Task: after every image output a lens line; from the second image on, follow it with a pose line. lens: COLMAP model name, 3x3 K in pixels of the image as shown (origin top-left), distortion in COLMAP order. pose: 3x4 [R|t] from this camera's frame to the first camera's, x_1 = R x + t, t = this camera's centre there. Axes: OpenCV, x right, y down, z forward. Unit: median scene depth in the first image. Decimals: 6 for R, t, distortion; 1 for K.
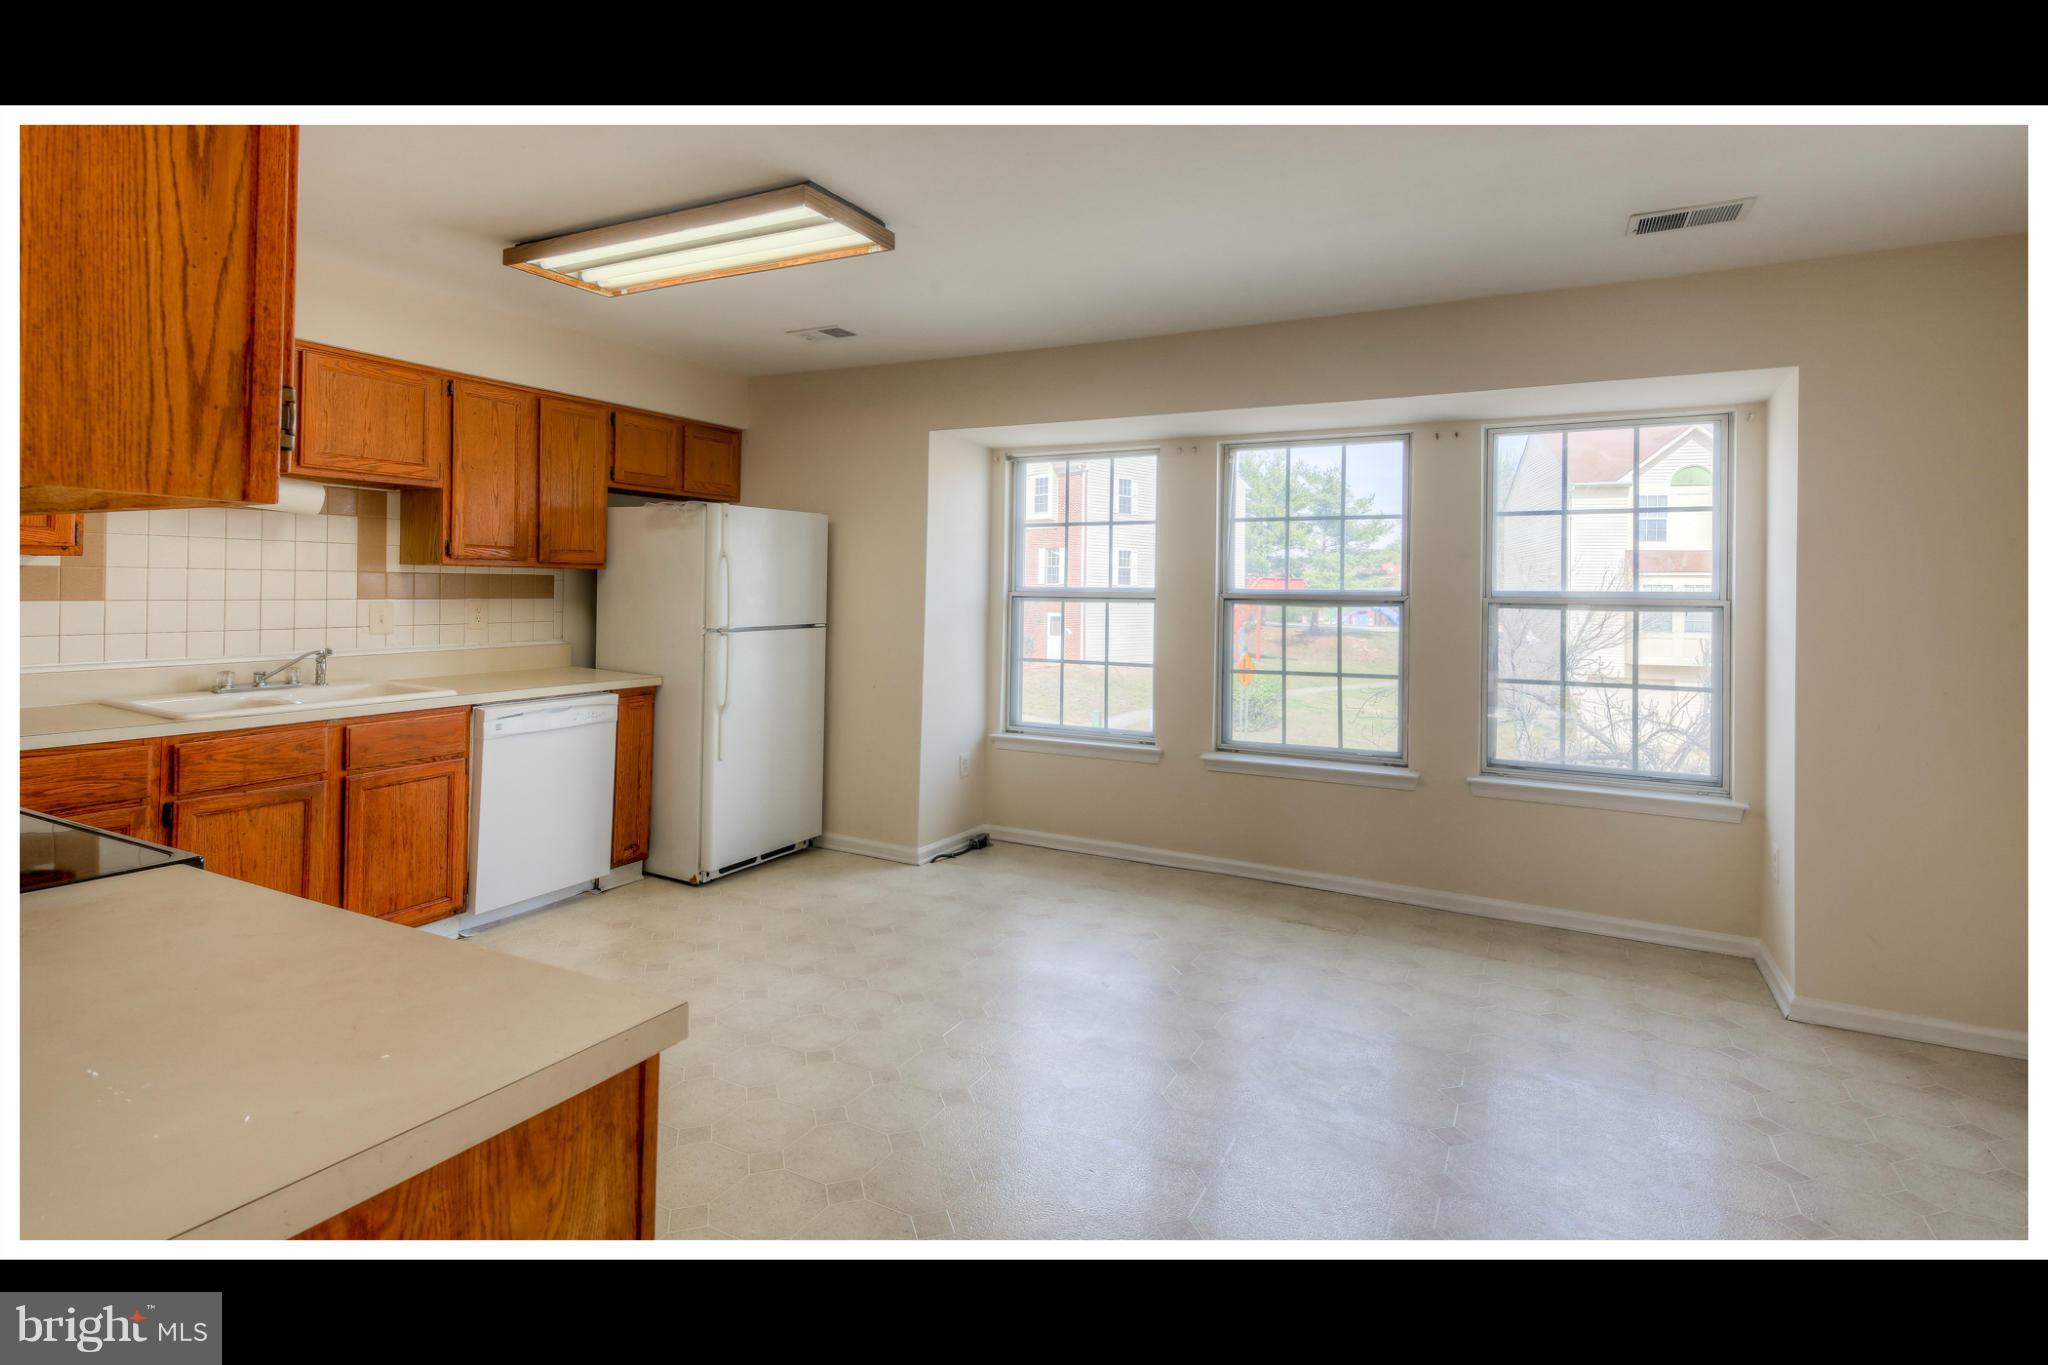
lens RADIAL K [[1020.5, 0, 1034.5], [0, 1020.5, 584.6], [0, 0, 1]] dist [0.029915, 0.000245]
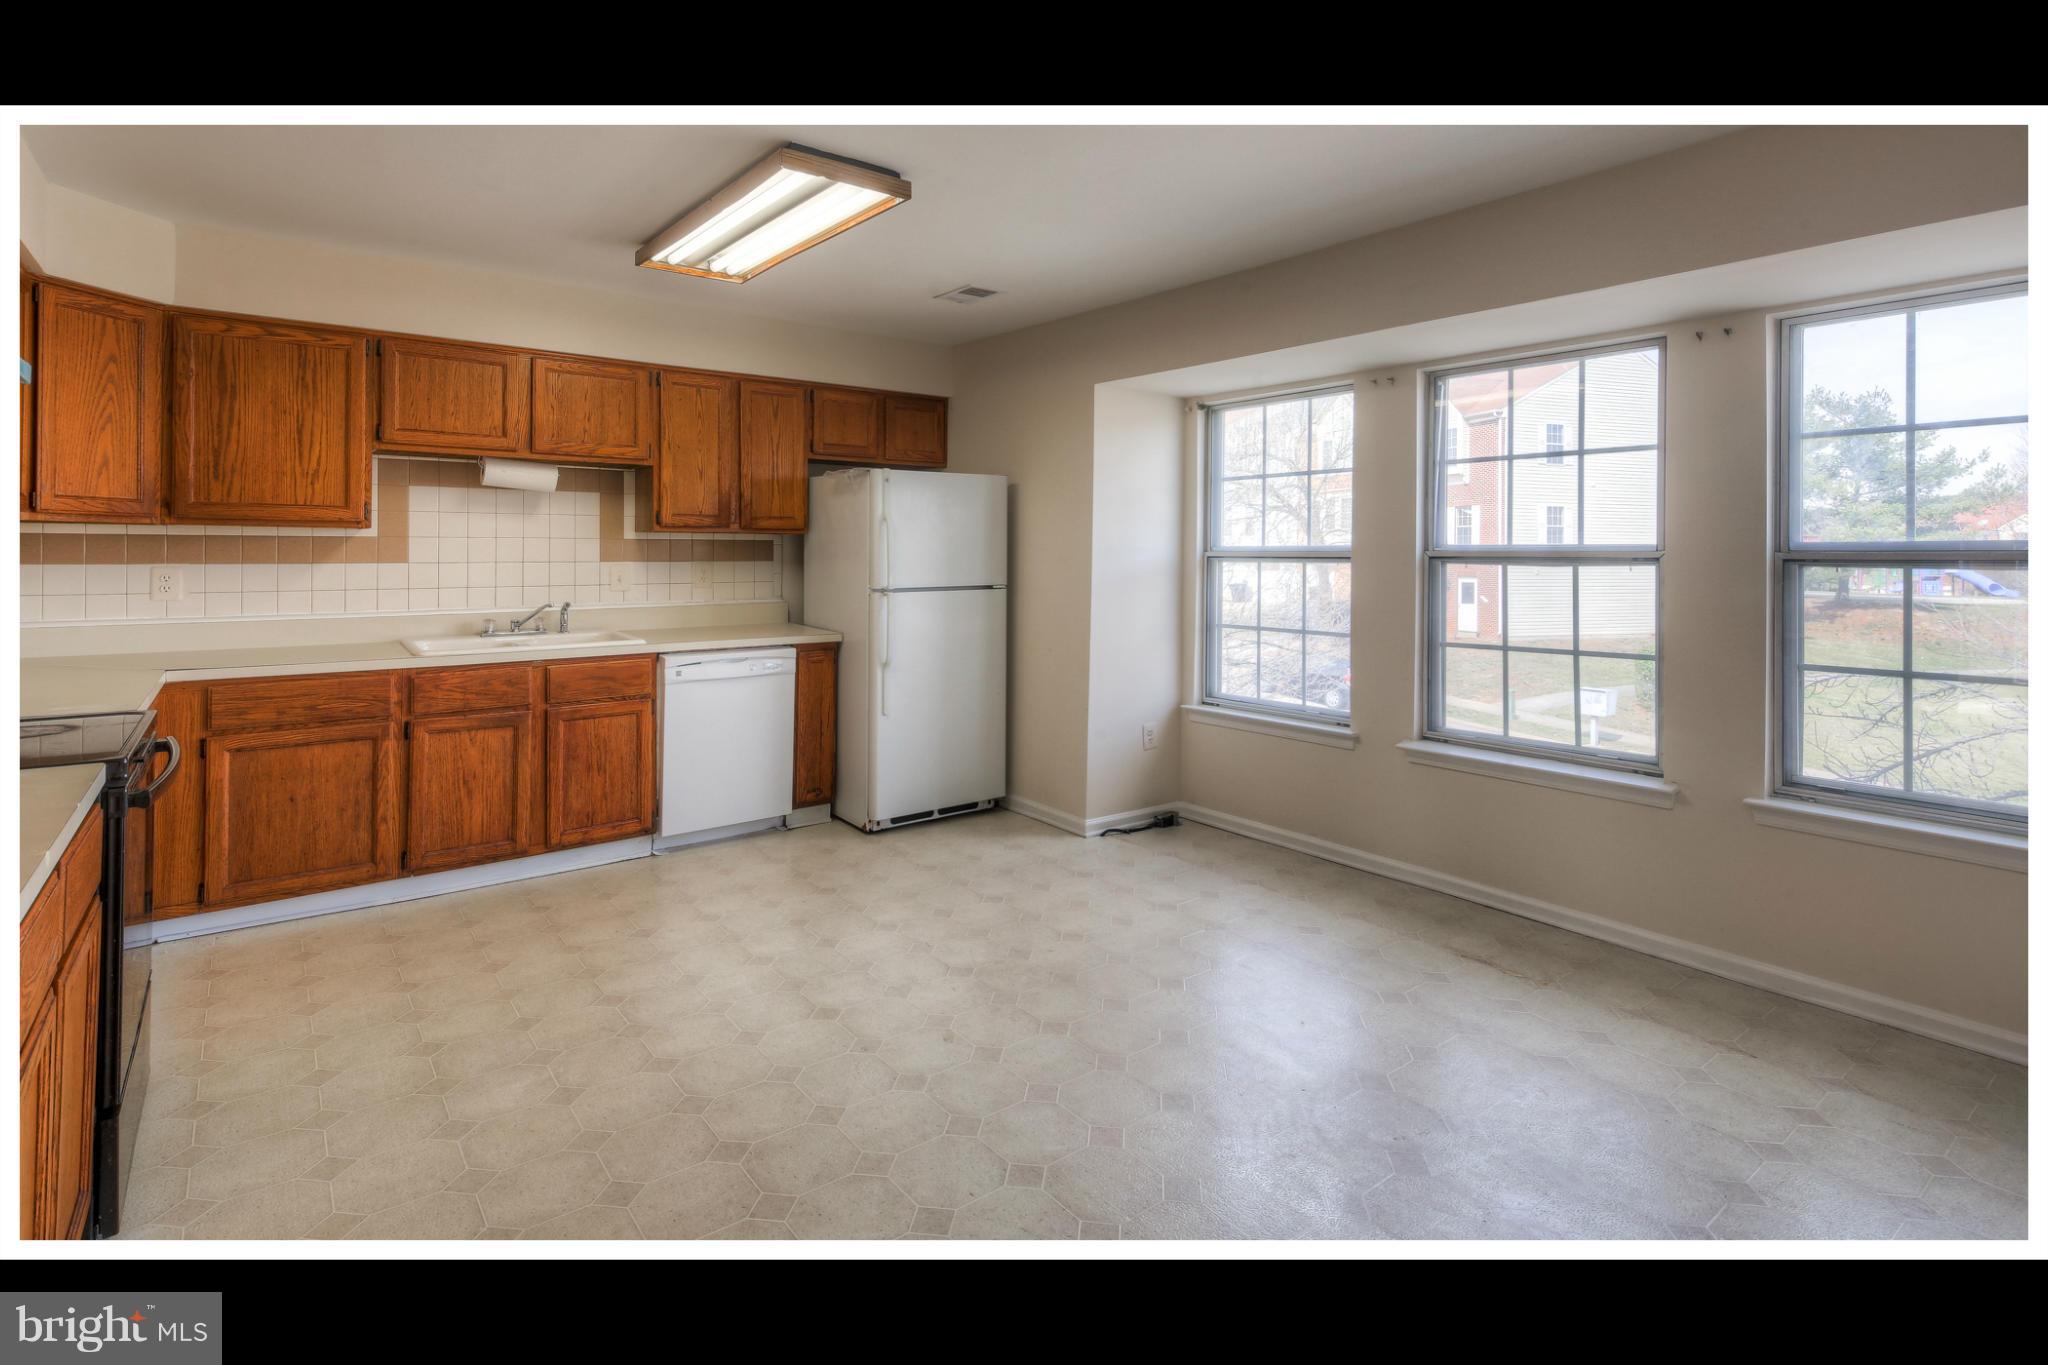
lens RADIAL K [[1020.9, 0, 1024.5], [0, 1020.9, 547.1], [0, 0, 1]] dist [0.028810, -0.000117]
pose [[0.909886, -0.011401, -0.414701, 0.257350], [0.009961, 0.999935, -0.005634, 0.007932], [0.414738, 0.000995, 0.909940, 0.112080]]
